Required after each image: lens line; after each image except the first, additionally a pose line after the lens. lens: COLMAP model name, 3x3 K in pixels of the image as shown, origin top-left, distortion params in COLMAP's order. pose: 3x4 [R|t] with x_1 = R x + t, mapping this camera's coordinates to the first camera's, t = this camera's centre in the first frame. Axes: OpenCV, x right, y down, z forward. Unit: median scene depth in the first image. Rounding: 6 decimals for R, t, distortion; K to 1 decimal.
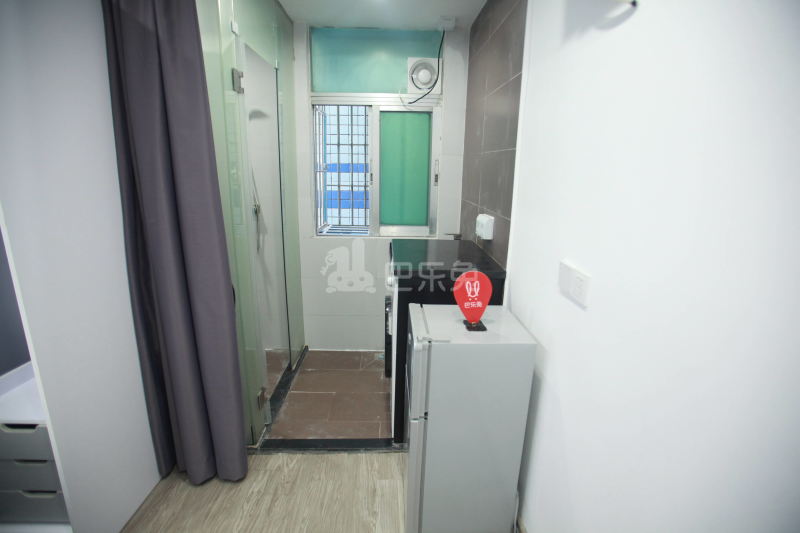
lens RADIAL K [[380.0, 0, 400.0], [0, 380.0, 266.5], [0, 0, 1]] dist [-0.080502, 0.032467]
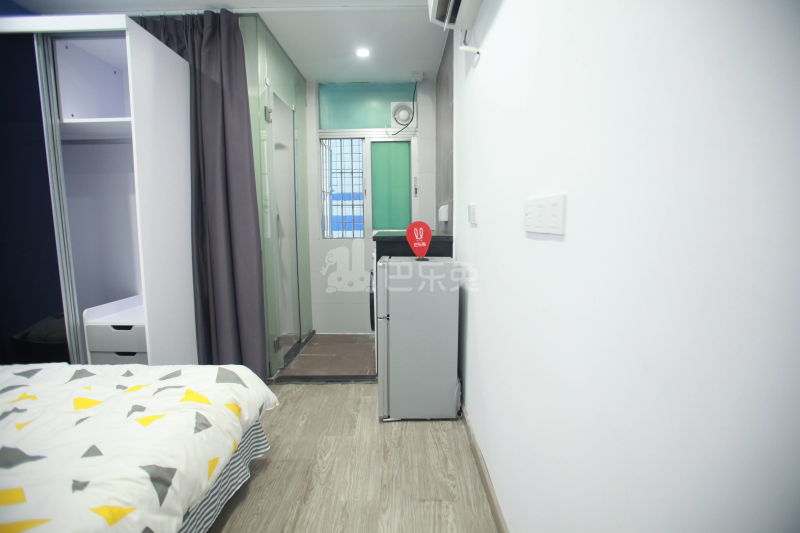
lens RADIAL K [[380.0, 0, 400.0], [0, 380.0, 266.5], [0, 0, 1]] dist [-0.080502, 0.032467]
pose [[0.999132, -0.022399, -0.035126, 0.088724], [0.017505, 0.990839, -0.133908, 0.206460], [0.037804, 0.133177, 0.990371, -0.258058]]
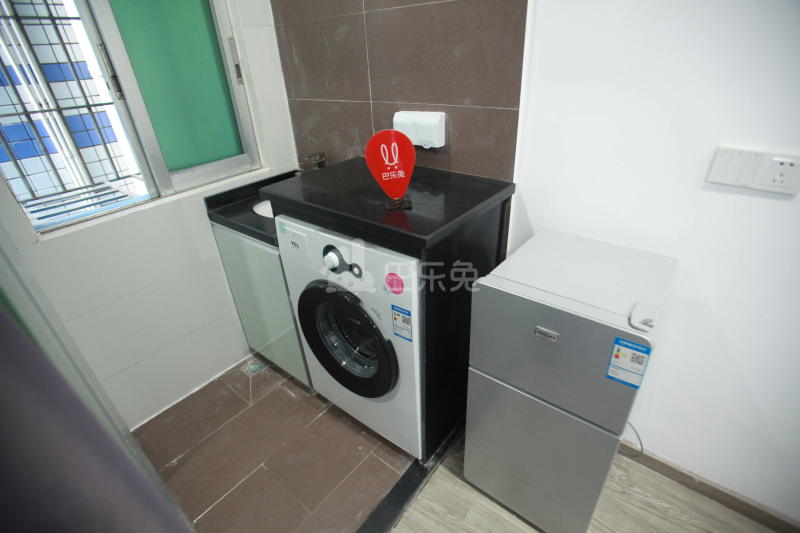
lens RADIAL K [[380.0, 0, 400.0], [0, 380.0, 266.5], [0, 0, 1]] dist [-0.080502, 0.032467]
pose [[0.650714, -0.420026, 0.632574, -0.256300], [0.249523, 0.905095, 0.344299, -0.097353], [-0.717154, -0.066198, 0.693764, 0.422941]]
